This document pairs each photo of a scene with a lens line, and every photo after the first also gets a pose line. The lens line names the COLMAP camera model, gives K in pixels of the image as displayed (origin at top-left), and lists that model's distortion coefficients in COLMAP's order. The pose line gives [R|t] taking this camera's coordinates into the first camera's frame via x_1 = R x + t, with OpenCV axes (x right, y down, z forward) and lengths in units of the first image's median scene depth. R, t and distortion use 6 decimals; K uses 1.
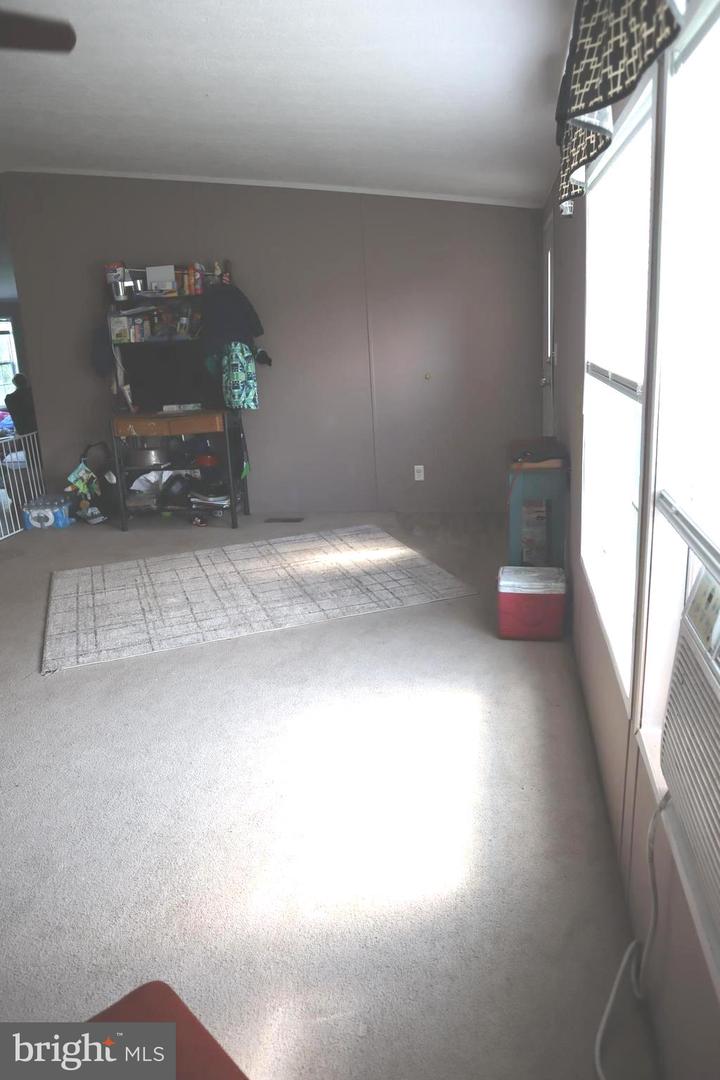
lens RADIAL K [[756.8, 0, 360.6], [0, 756.8, 537.5], [0, 0, 1]] dist [-0.068913, 0.005090]
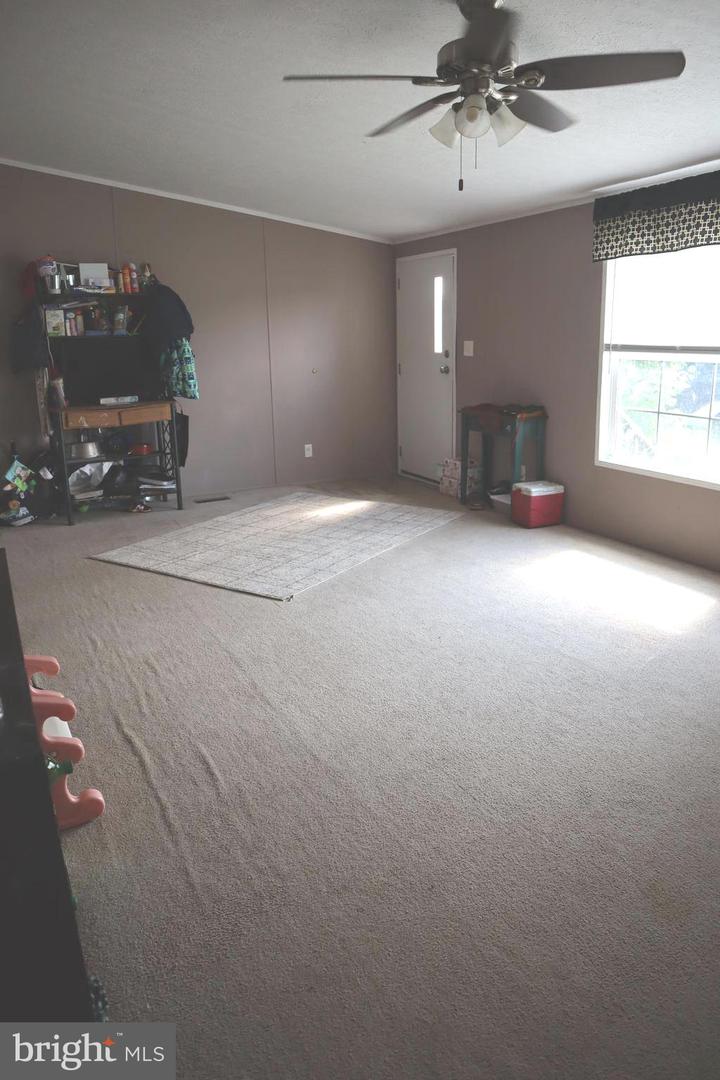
lens RADIAL K [[756.8, 0, 360.6], [0, 756.8, 537.5], [0, 0, 1]] dist [-0.068913, 0.005090]
pose [[0.799779, -0.123315, 0.587492, -0.616911], [0.145567, 0.989303, 0.009488, 0.055557], [-0.582378, 0.077931, 0.809174, -0.019280]]
